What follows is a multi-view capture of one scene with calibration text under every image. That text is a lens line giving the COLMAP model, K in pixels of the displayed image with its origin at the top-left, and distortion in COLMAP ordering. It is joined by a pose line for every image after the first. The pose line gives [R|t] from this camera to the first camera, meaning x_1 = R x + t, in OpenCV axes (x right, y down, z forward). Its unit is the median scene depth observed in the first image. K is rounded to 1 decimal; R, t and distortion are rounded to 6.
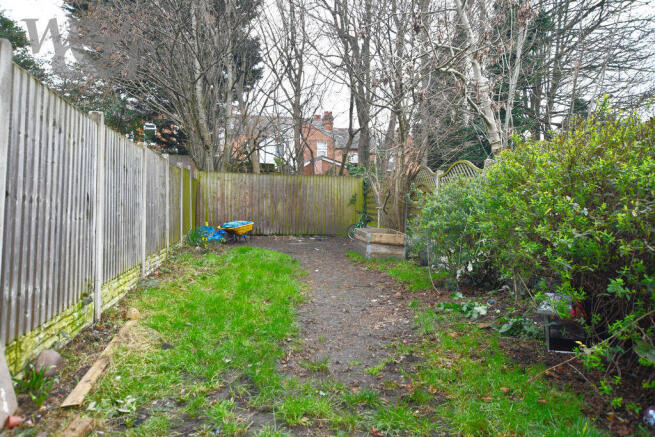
lens RADIAL K [[452.7, 0, 325.7], [0, 452.7, 220.8], [0, 0, 1]] dist [0.002729, 0.004079]
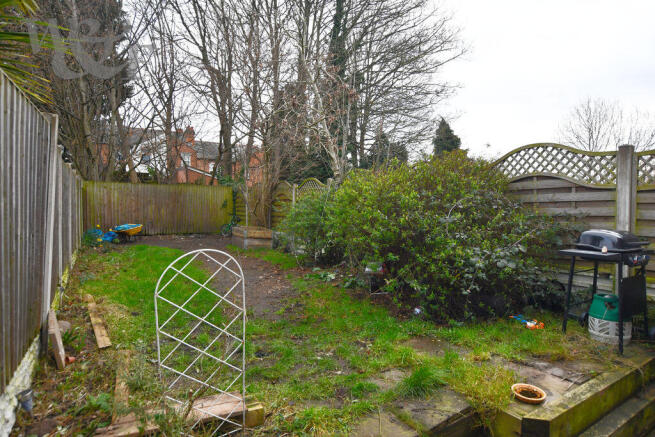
lens RADIAL K [[384.3, 0, 327.5], [0, 384.3, 218.5], [0, 0, 1]] dist [-0.007073, 0.000014]
pose [[0.933119, -0.023468, 0.358802, -0.114863], [0.023294, 0.999717, 0.004809, -0.011310], [-0.358813, 0.003871, 0.933401, -0.198773]]
